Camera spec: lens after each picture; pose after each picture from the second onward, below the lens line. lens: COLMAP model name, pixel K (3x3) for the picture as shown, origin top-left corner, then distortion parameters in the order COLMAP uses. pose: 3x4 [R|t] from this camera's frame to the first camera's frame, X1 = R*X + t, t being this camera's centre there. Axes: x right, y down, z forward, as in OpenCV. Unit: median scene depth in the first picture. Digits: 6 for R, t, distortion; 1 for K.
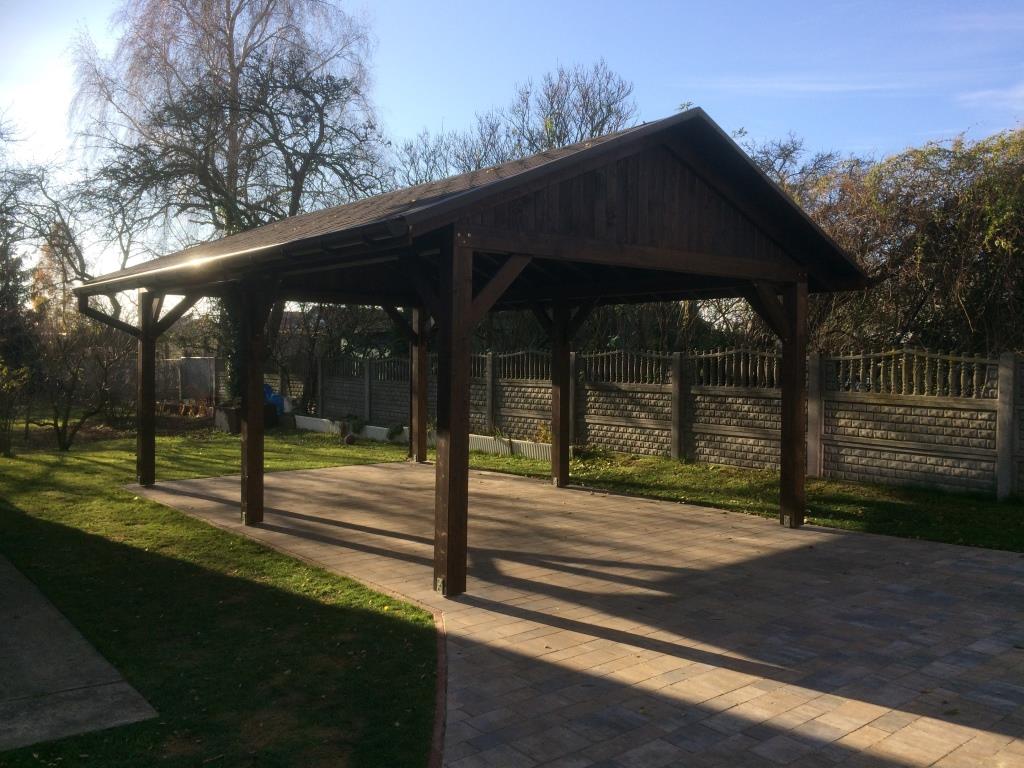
lens RADIAL K [[862.2, 0, 512.0], [0, 862.2, 384.0], [0, 0, 1]] dist [0.059785, -0.059374]
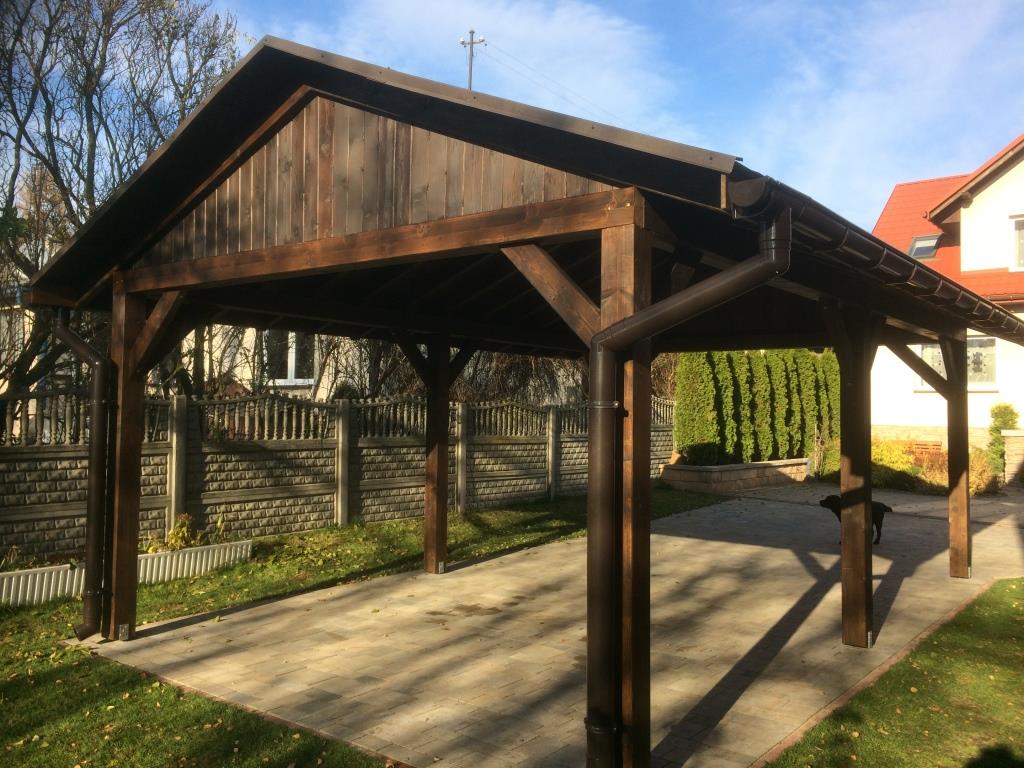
lens RADIAL K [[862.2, 0, 512.0], [0, 862.2, 384.0], [0, 0, 1]] dist [0.059785, -0.059374]
pose [[-0.212374, 0.025277, 0.976861, -0.717488], [0.019135, 0.999581, -0.021705, -0.032386], [-0.977001, 0.014083, -0.212769, 1.087150]]
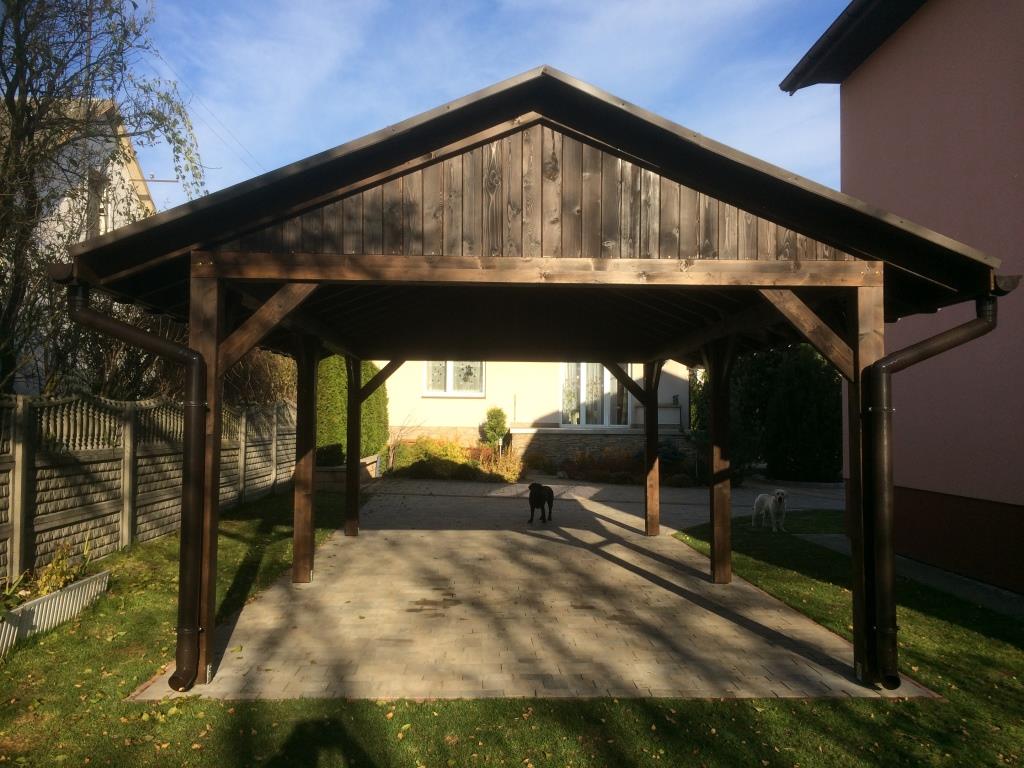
lens RADIAL K [[862.2, 0, 512.0], [0, 862.2, 384.0], [0, 0, 1]] dist [0.059785, -0.059374]
pose [[-0.782565, 0.017458, 0.622324, -0.552167], [0.010682, 0.999836, -0.014617, -0.039854], [-0.622477, -0.004791, -0.782623, 1.468707]]
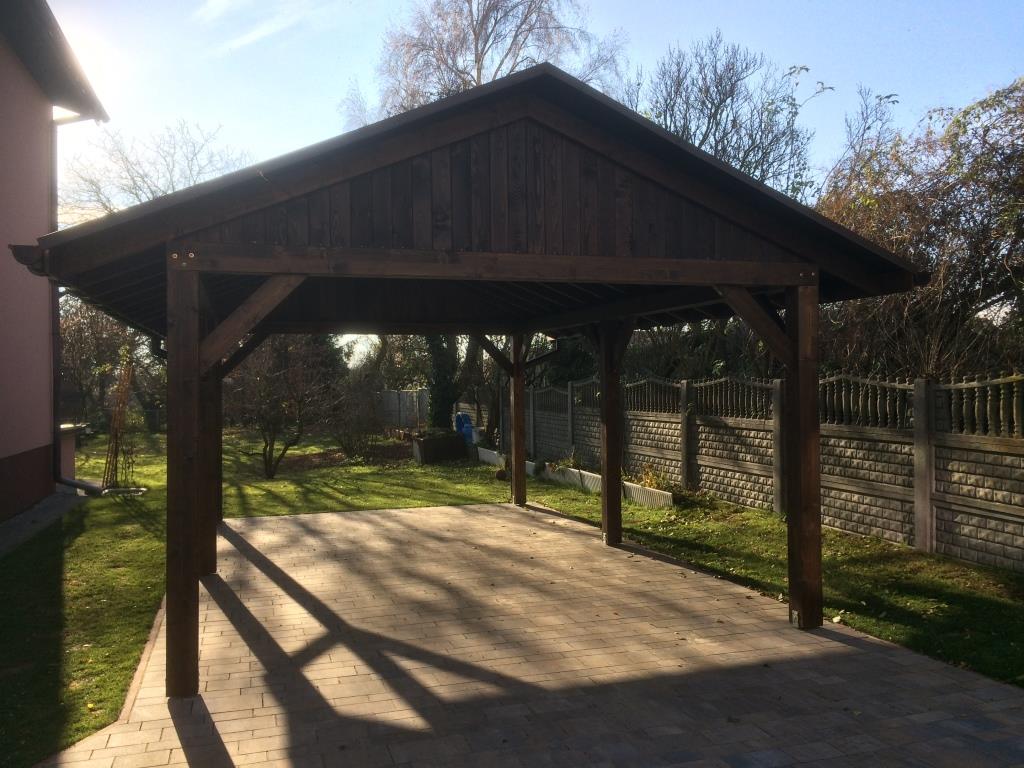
lens RADIAL K [[852.4, 0, 508.4], [0, 852.4, 382.0], [0, 0, 1]] dist [0.001039, -0.000548]
pose [[0.922057, -0.018319, -0.386621, 0.283259], [0.006806, 0.999492, -0.031127, -0.012816], [0.386995, 0.026070, 0.921713, 0.194168]]
